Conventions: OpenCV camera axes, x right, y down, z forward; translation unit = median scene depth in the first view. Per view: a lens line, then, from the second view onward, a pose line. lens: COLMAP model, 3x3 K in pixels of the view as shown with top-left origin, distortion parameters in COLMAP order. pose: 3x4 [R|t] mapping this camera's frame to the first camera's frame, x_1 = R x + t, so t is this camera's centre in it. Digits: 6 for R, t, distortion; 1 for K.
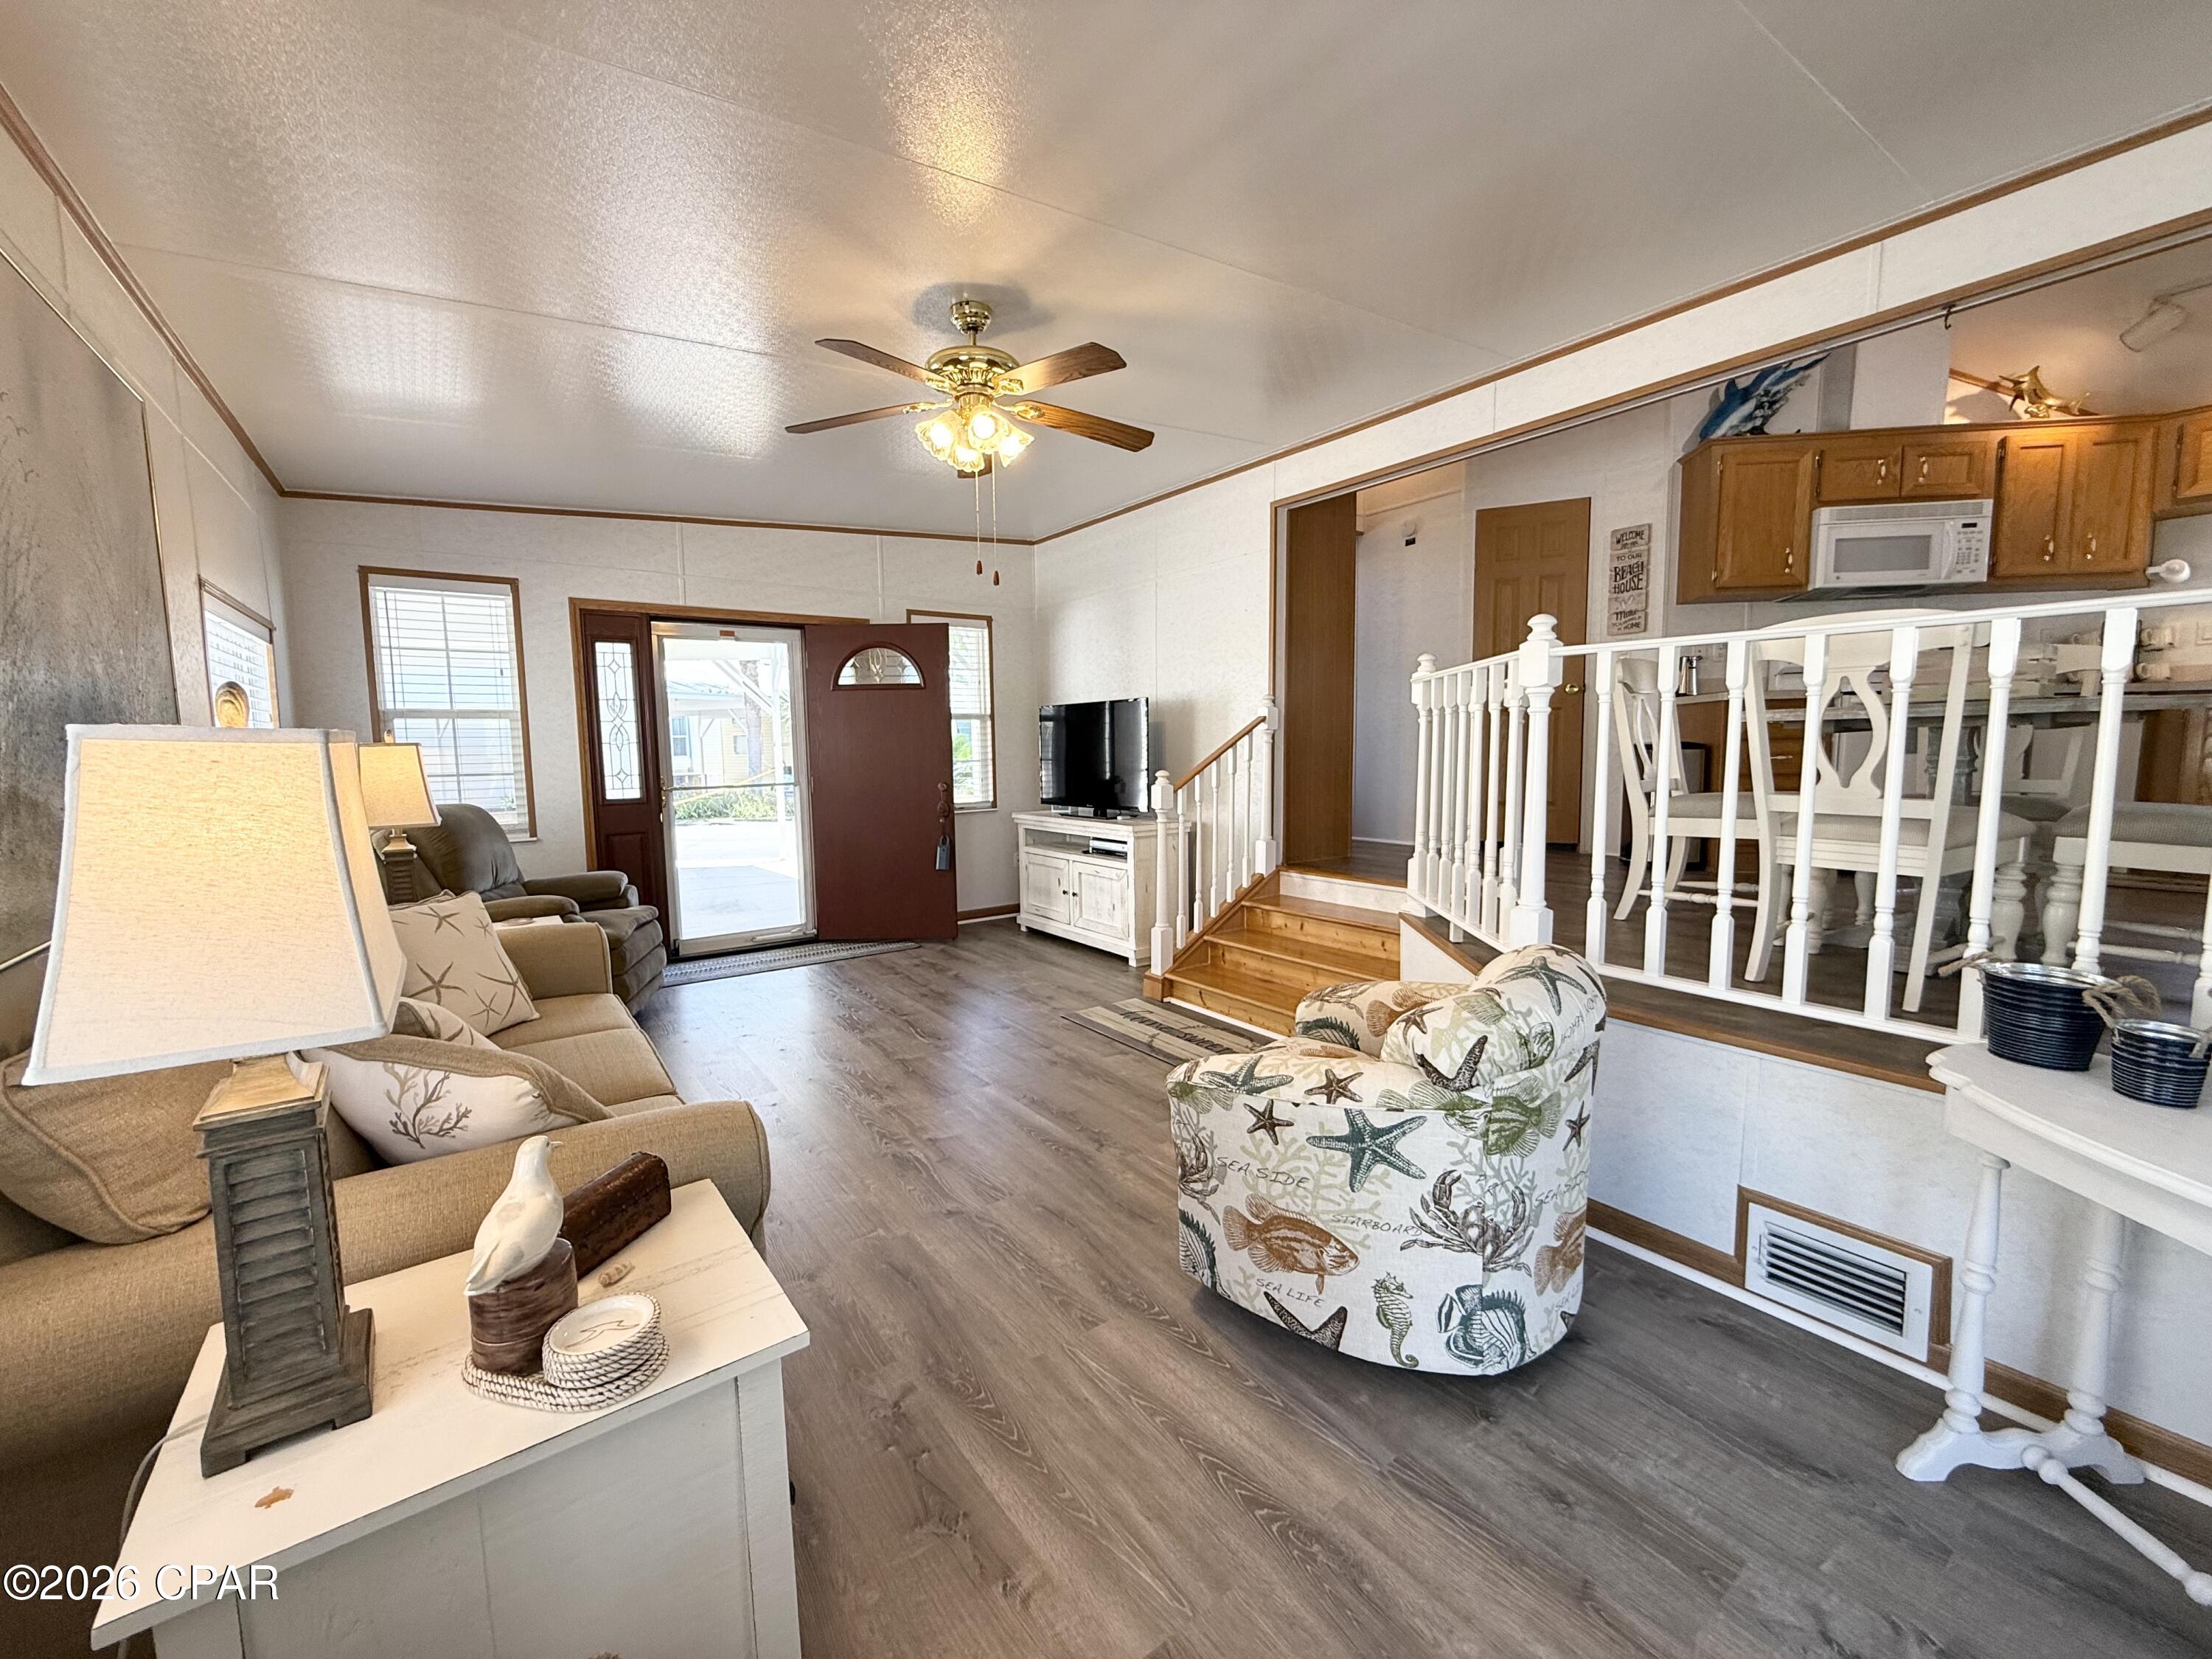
lens RADIAL K [[882.1, 0, 1098.9], [0, 882.1, 831.3], [0, 0, 1]] dist [-0.003965, 0.000934]
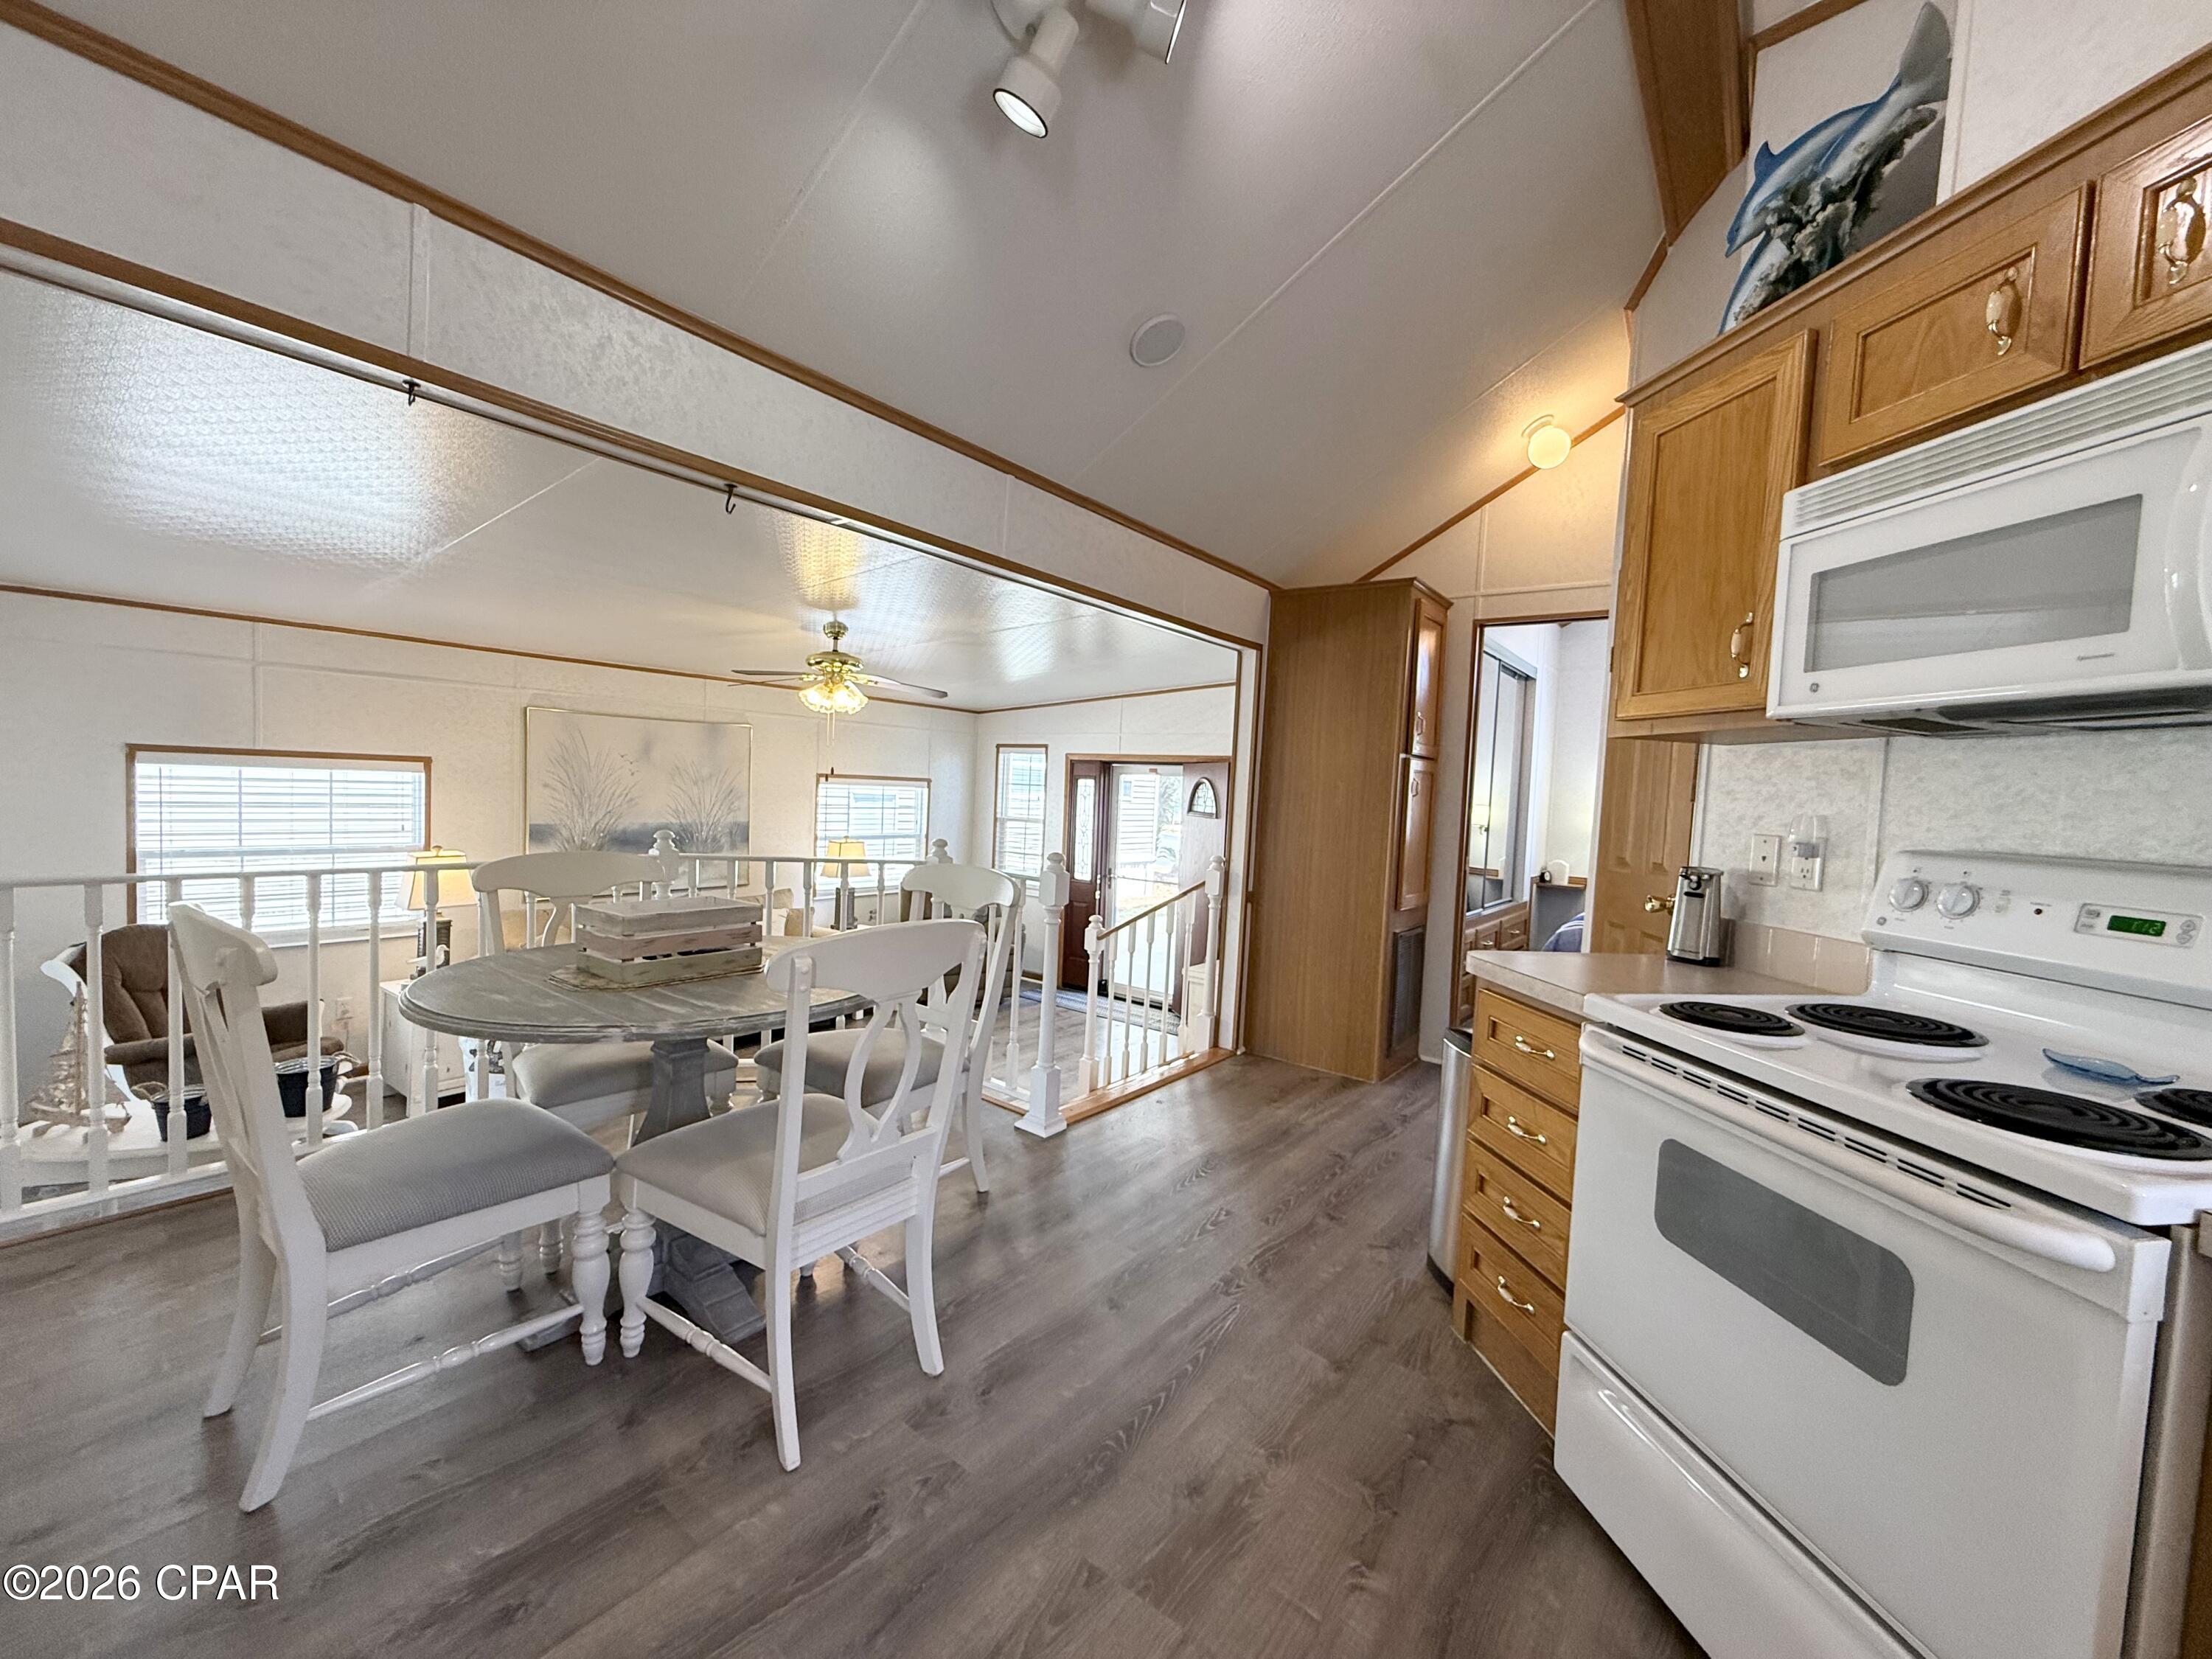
lens RADIAL K [[882.1, 0, 1099.7], [0, 882.1, 832.1], [0, 0, 1]] dist [-0.003965, 0.000934]
pose [[0.283548, 0.076478, -0.955904, 1.003983], [-0.142751, 0.989075, 0.036788, -0.192118], [0.948274, 0.126025, 0.291367, 0.605991]]
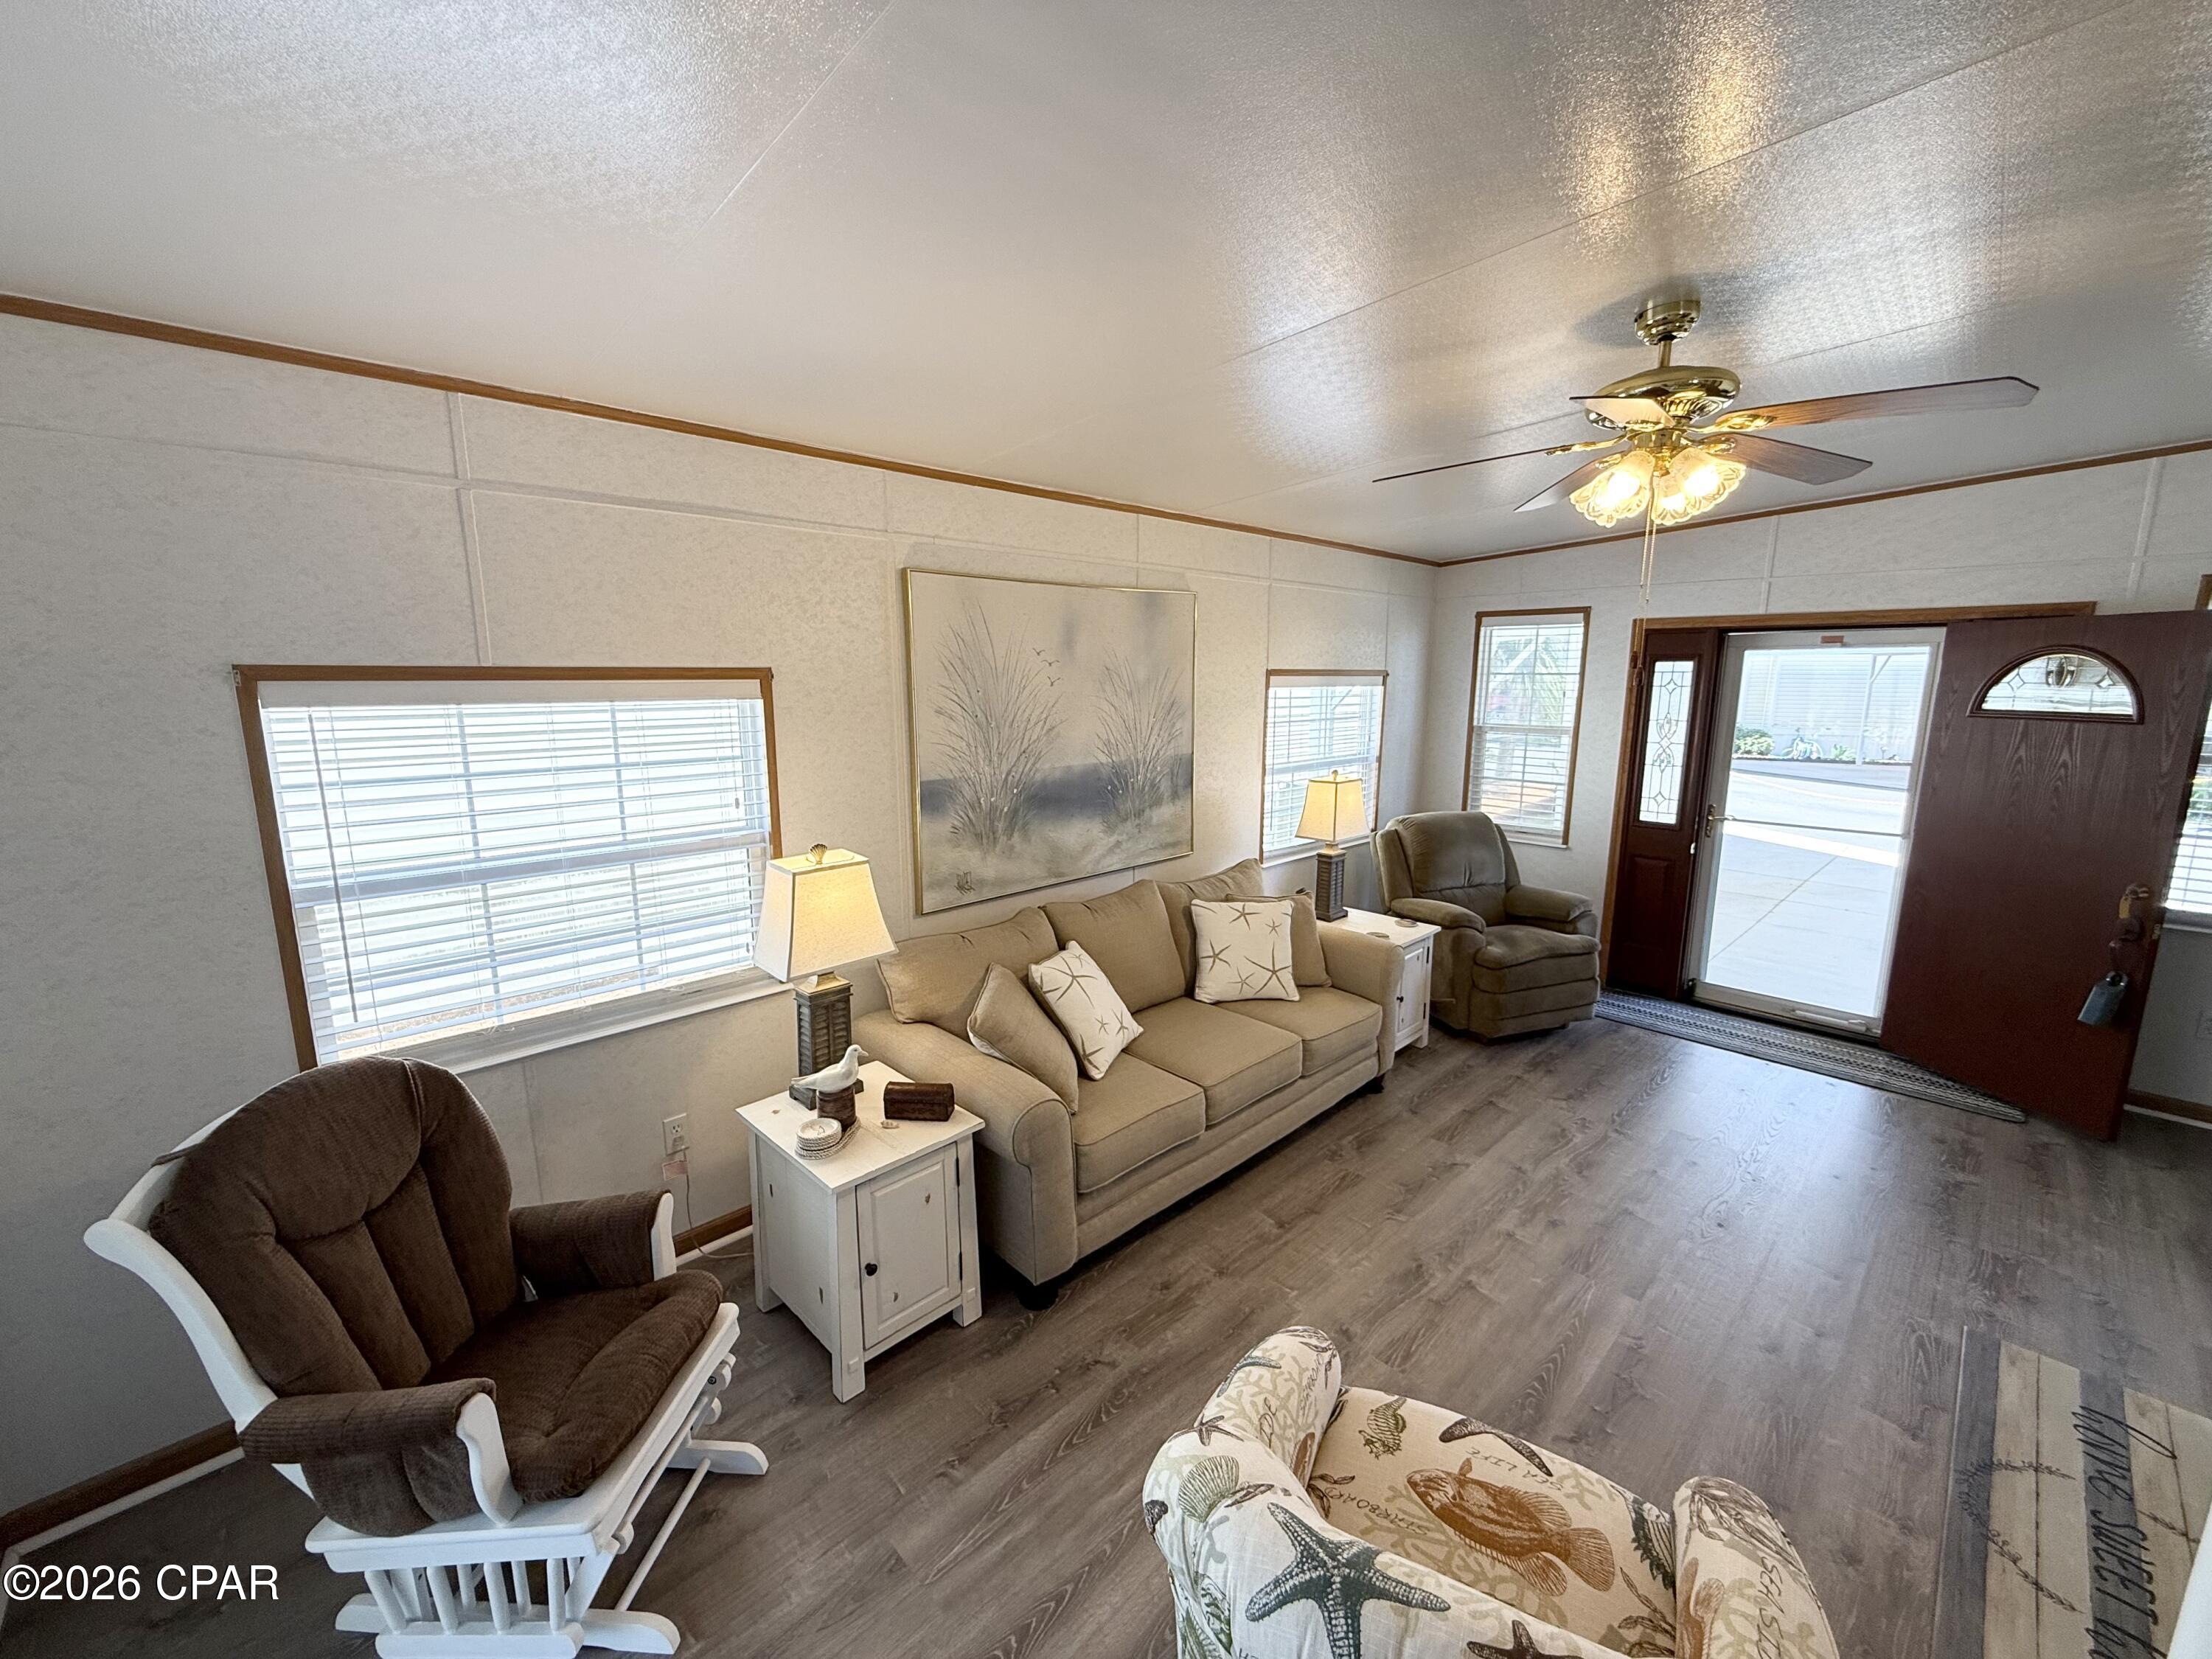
lens RADIAL K [[882.1, 0, 1097.3], [0, 882.1, 829.7], [0, 0, 1]] dist [-0.003965, 0.000934]
pose [[0.136995, 0.187328, -0.972697, 0.342409], [-0.101301, 0.979457, 0.174363, -0.144856], [0.985378, 0.074649, 0.153158, 0.261774]]
